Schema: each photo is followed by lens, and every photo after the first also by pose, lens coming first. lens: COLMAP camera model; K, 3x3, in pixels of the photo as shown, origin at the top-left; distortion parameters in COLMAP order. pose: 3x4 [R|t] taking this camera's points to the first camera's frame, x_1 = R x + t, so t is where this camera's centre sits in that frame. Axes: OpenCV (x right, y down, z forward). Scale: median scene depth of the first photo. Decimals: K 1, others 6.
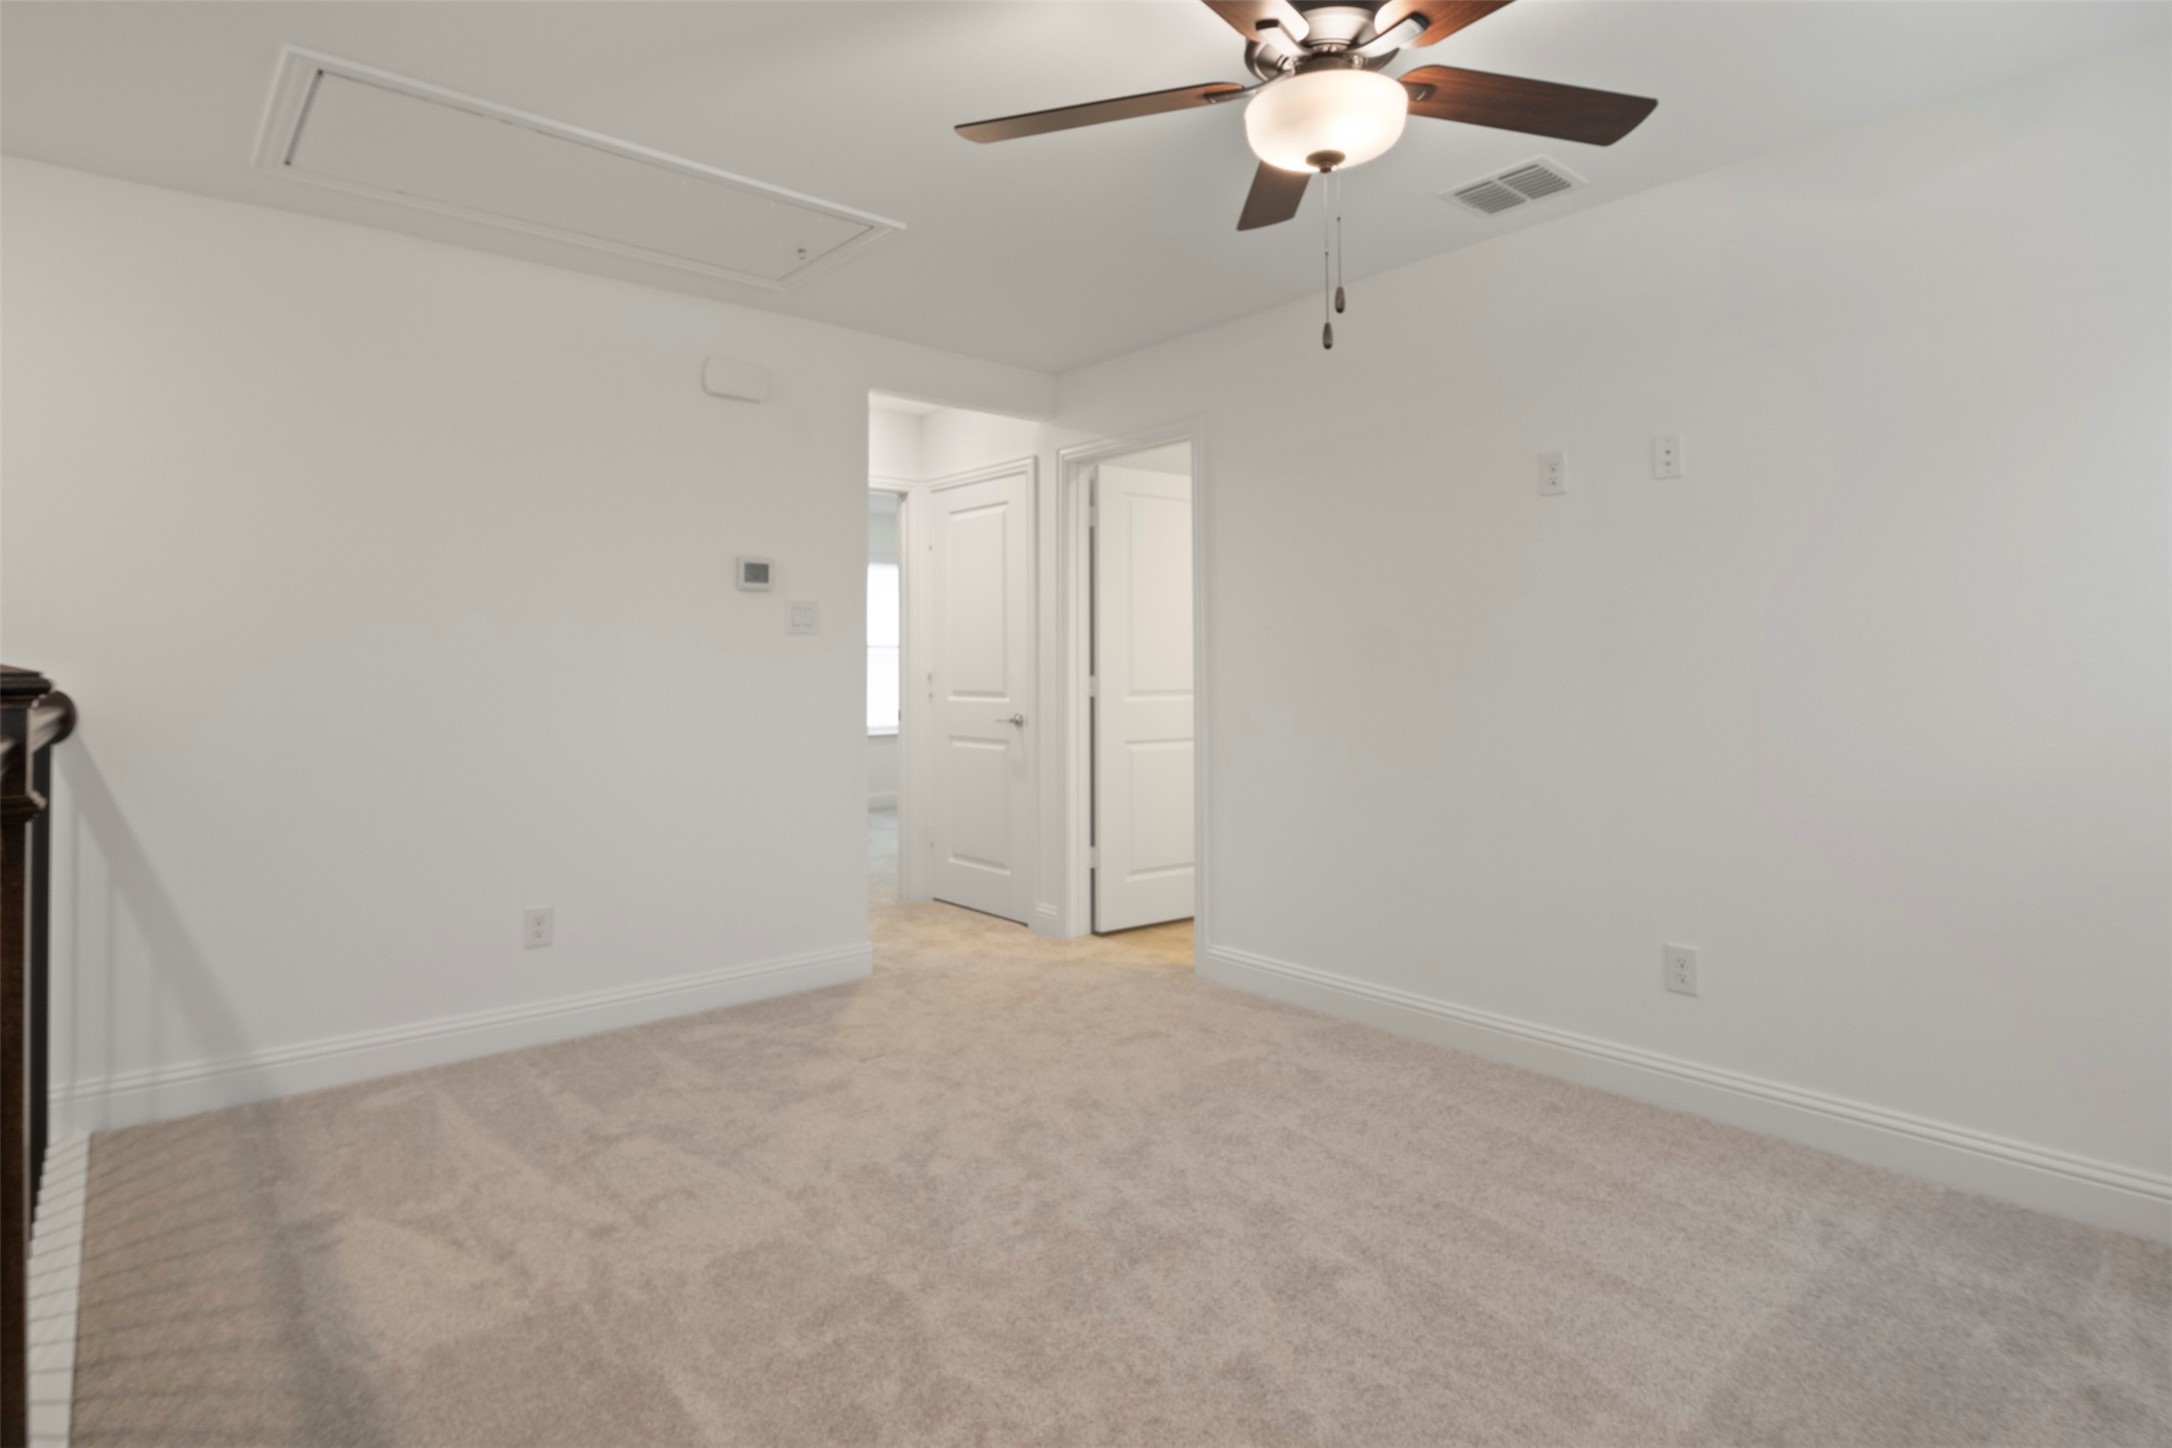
lens RADIAL K [[1089.7, 0, 1106.2], [0, 1089.7, 642.7], [0, 0, 1]] dist [-0.019219, 0.000302]
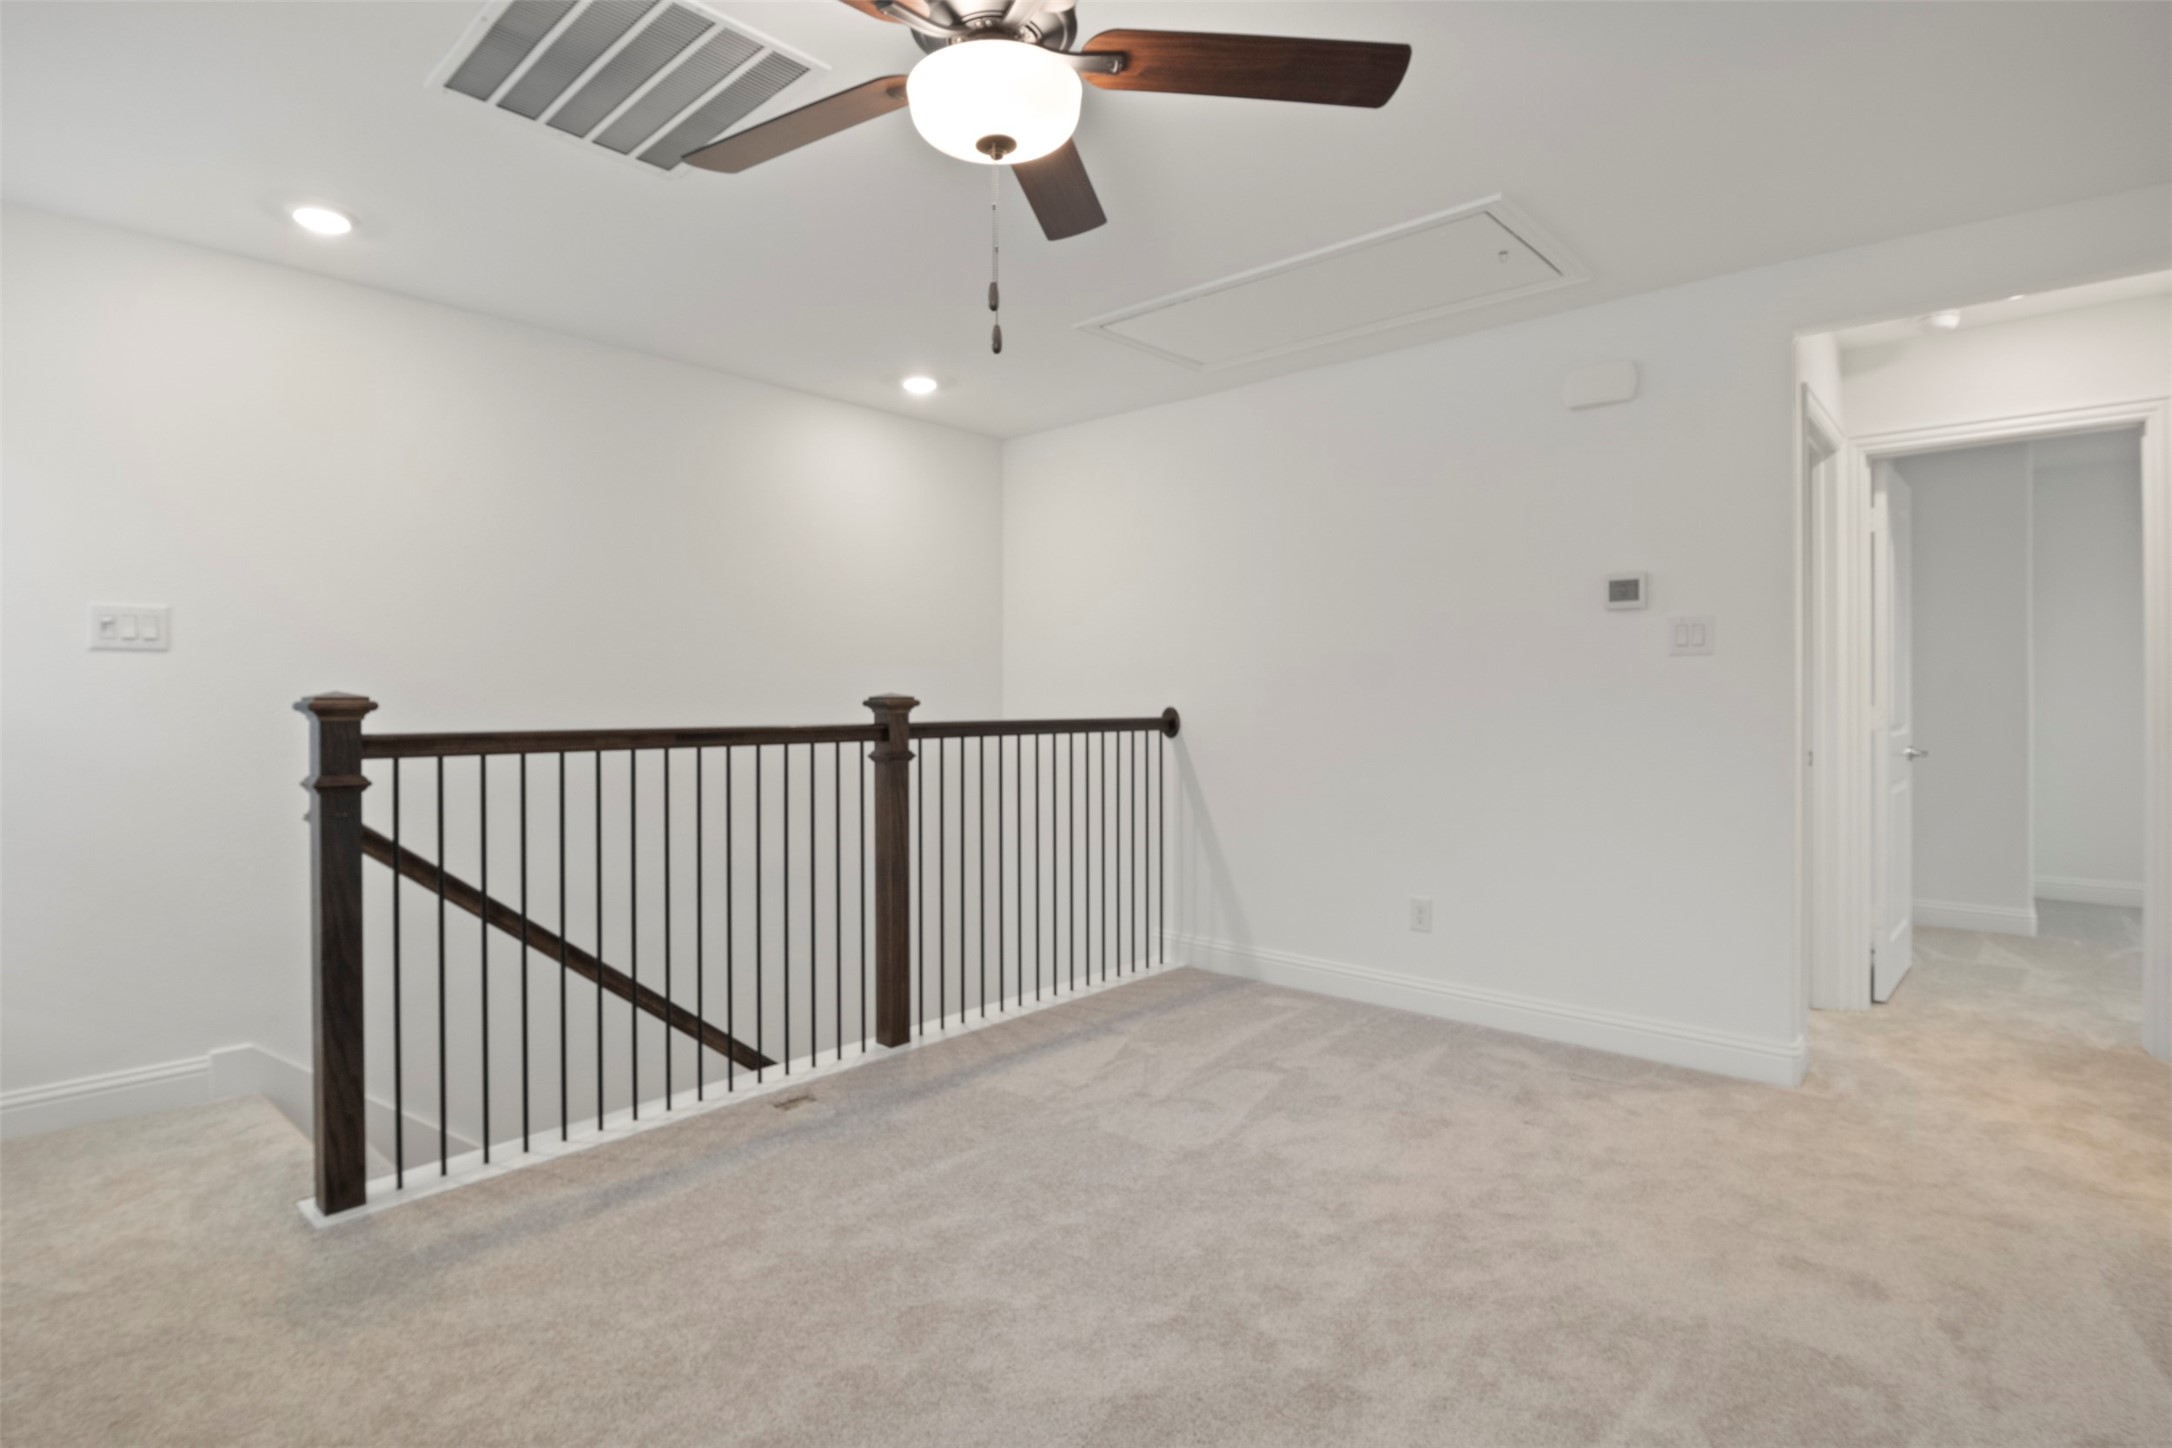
lens RADIAL K [[1089.7, 0, 1087.3], [0, 1089.7, 713.0], [0, 0, 1]] dist [-0.019219, 0.000302]
pose [[0.137384, 0.020452, -0.990307, 0.726090], [0.019004, 0.999548, 0.023279, 0.012549], [0.990336, -0.022018, 0.136934, 0.599955]]
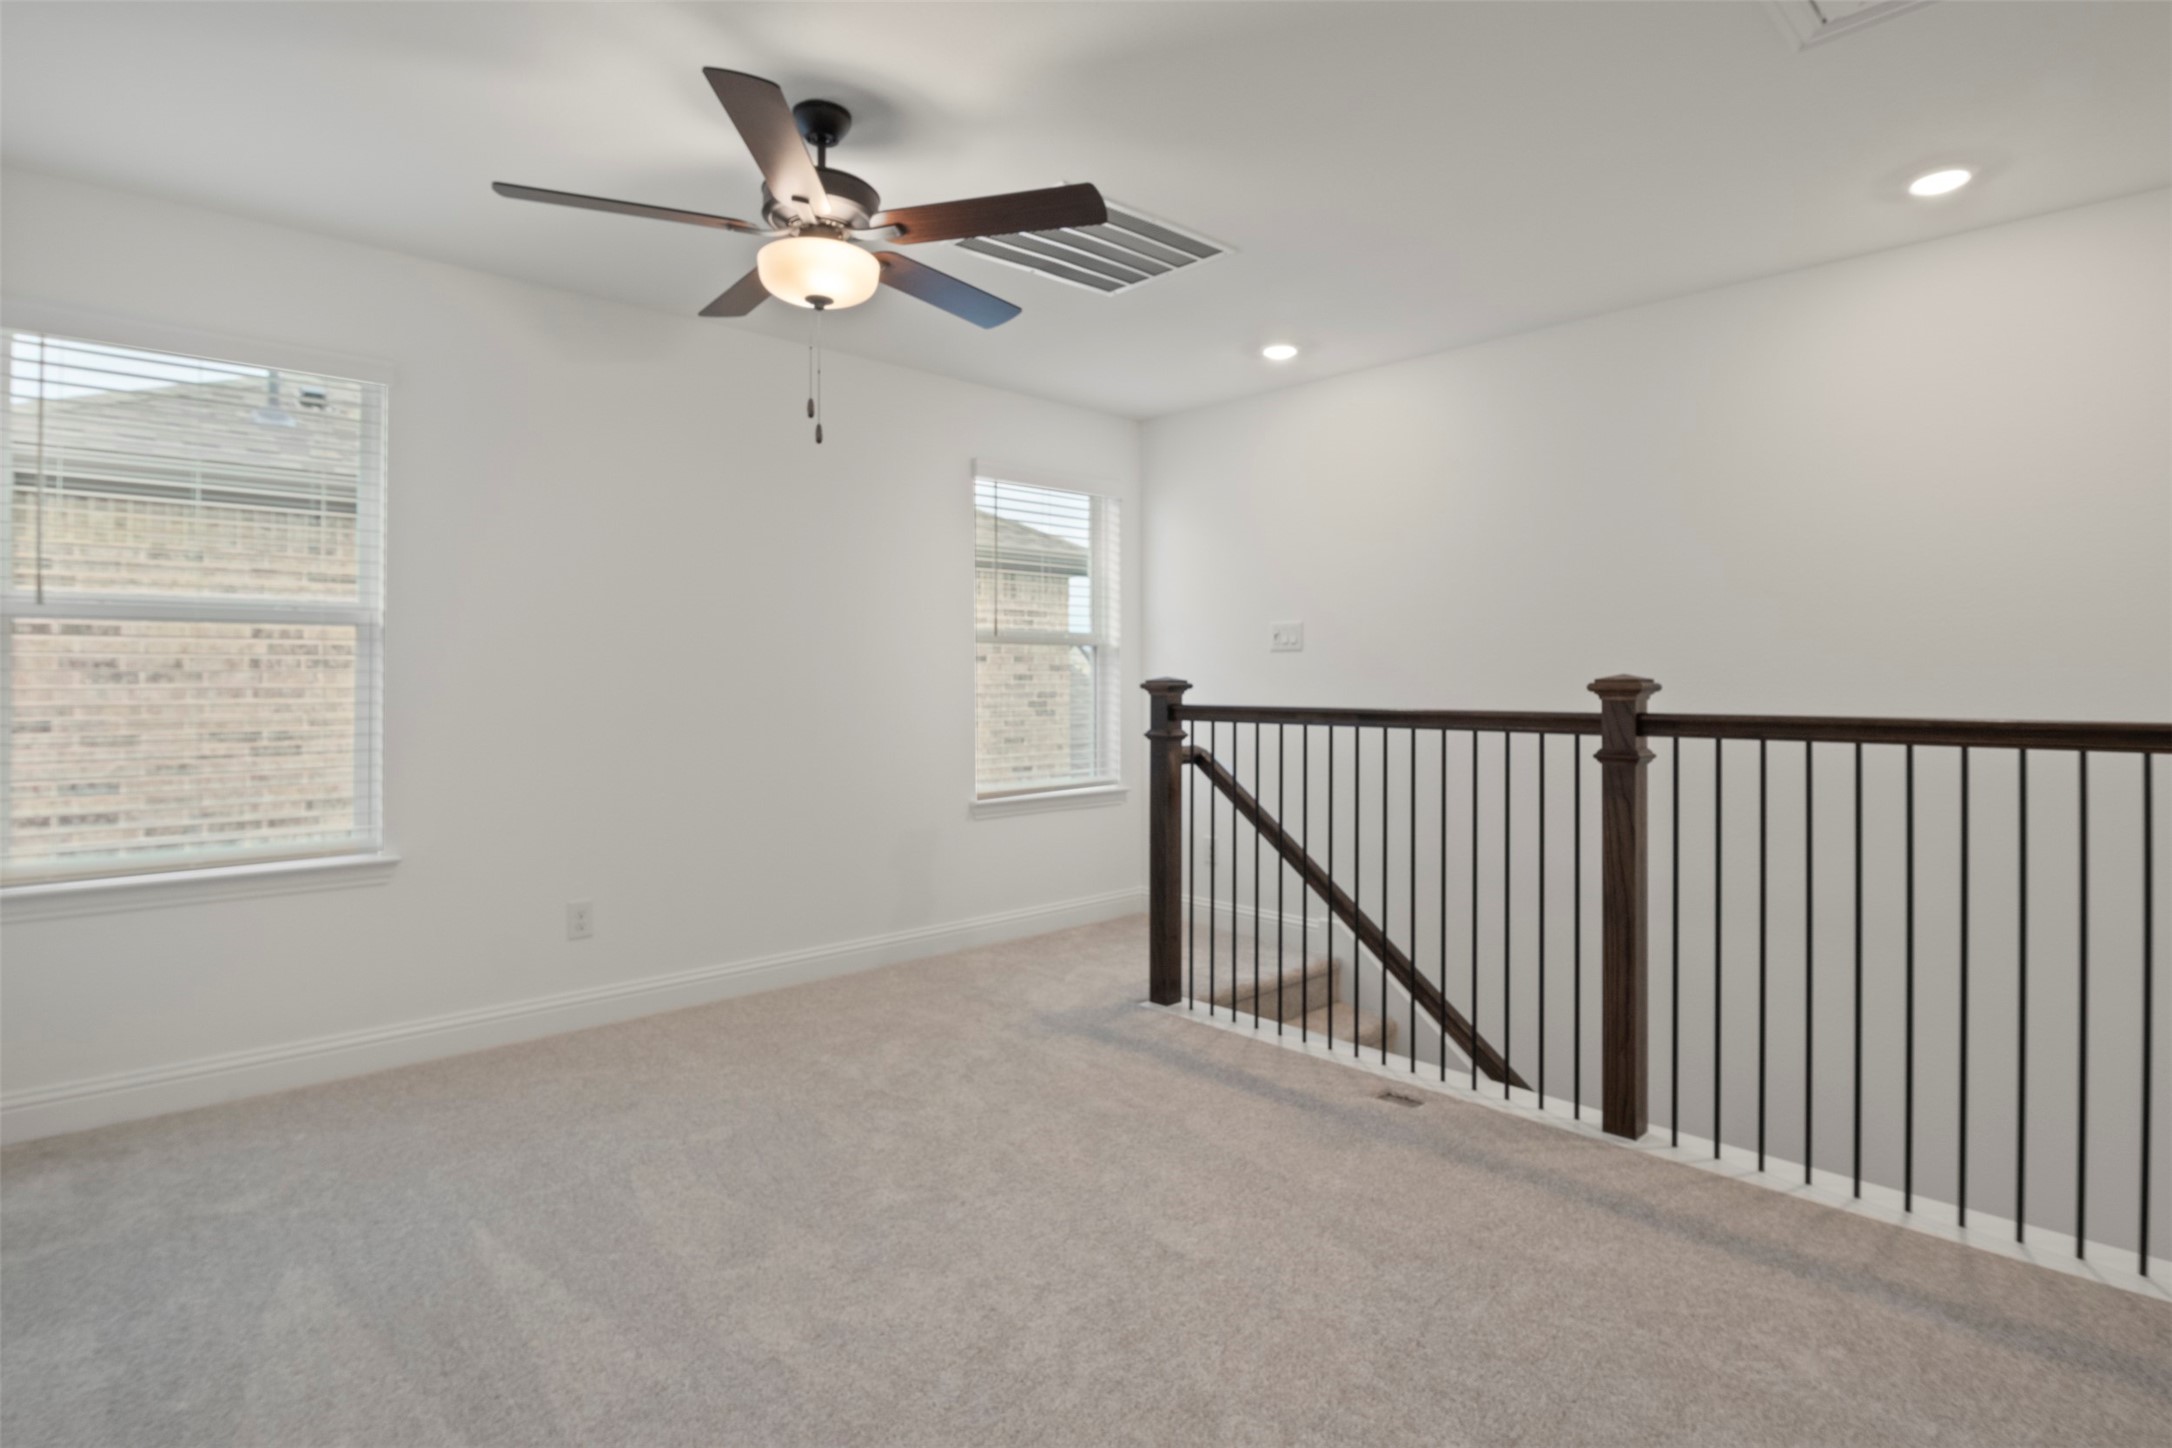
lens RADIAL K [[1089.7, 0, 1084.0], [0, 1089.7, 688.8], [0, 0, 1]] dist [-0.019219, 0.000302]
pose [[-0.998694, 0.008334, -0.050402, -0.029696], [0.008920, 0.999895, -0.011407, 0.034022], [0.050302, -0.011842, -0.998664, 1.490426]]
